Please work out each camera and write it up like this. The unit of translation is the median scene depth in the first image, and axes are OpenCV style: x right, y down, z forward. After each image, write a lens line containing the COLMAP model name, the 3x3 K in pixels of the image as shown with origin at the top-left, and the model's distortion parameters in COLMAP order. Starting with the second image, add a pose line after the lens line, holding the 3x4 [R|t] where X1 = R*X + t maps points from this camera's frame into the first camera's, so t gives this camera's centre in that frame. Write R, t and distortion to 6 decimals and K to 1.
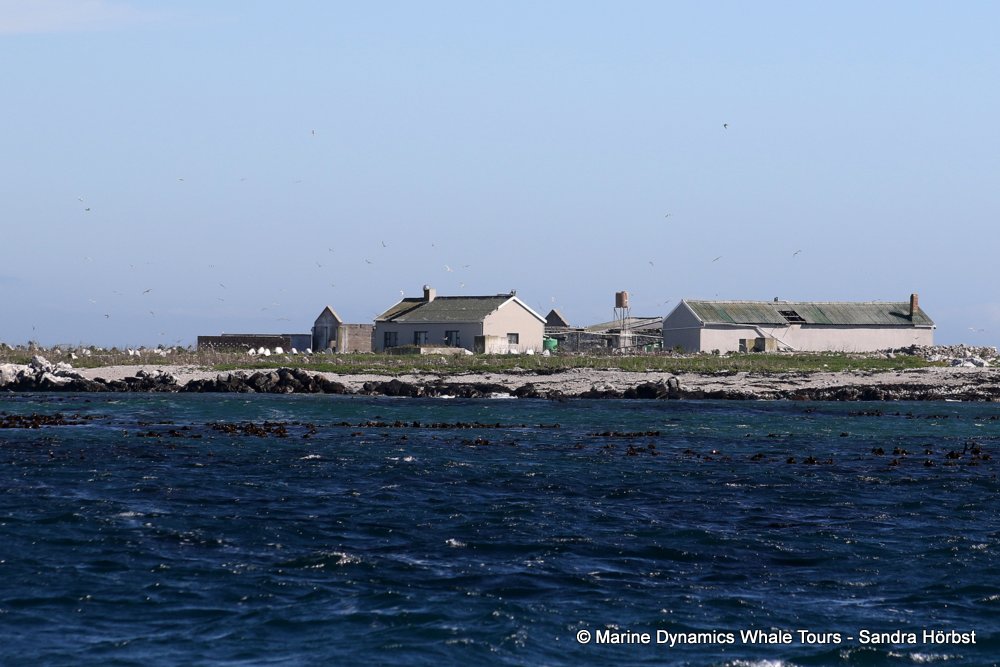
lens RADIAL K [[6014.5, 0, 500.0], [0, 6014.5, 333.8], [0, 0, 1]] dist [-0.087227, 0.000000]
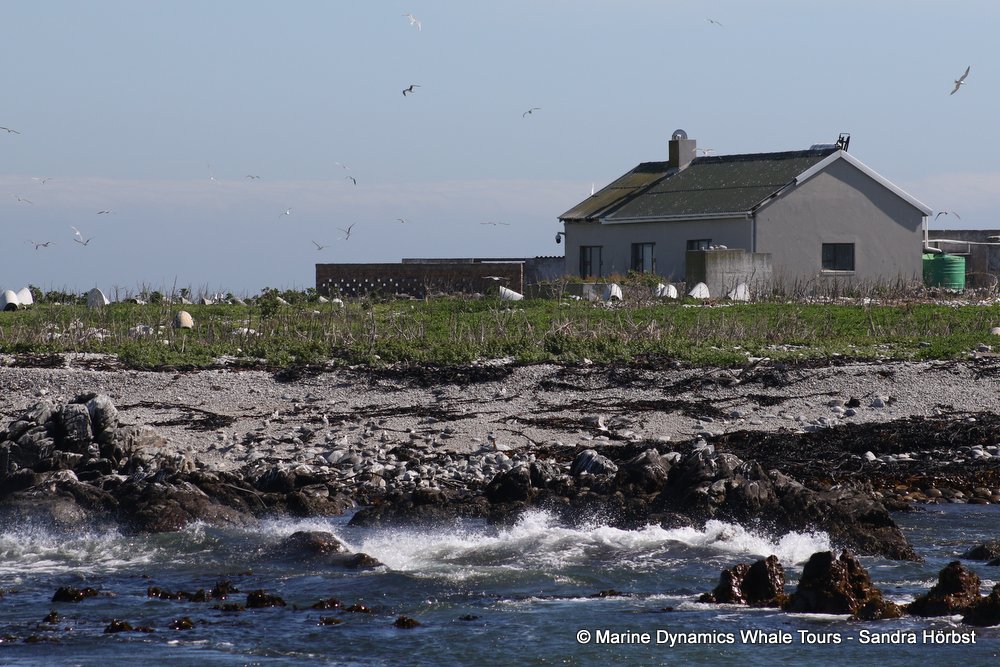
lens RADIAL K [[6951.0, 0, 500.0], [0, 6951.0, 333.4], [0, 0, 1]] dist [0.161317, 0.000000]
pose [[0.980917, -0.016410, -0.193731, 0.068078], [0.018091, 0.999812, 0.006913, 0.002290], [0.193581, -0.010286, 0.981030, 0.530718]]
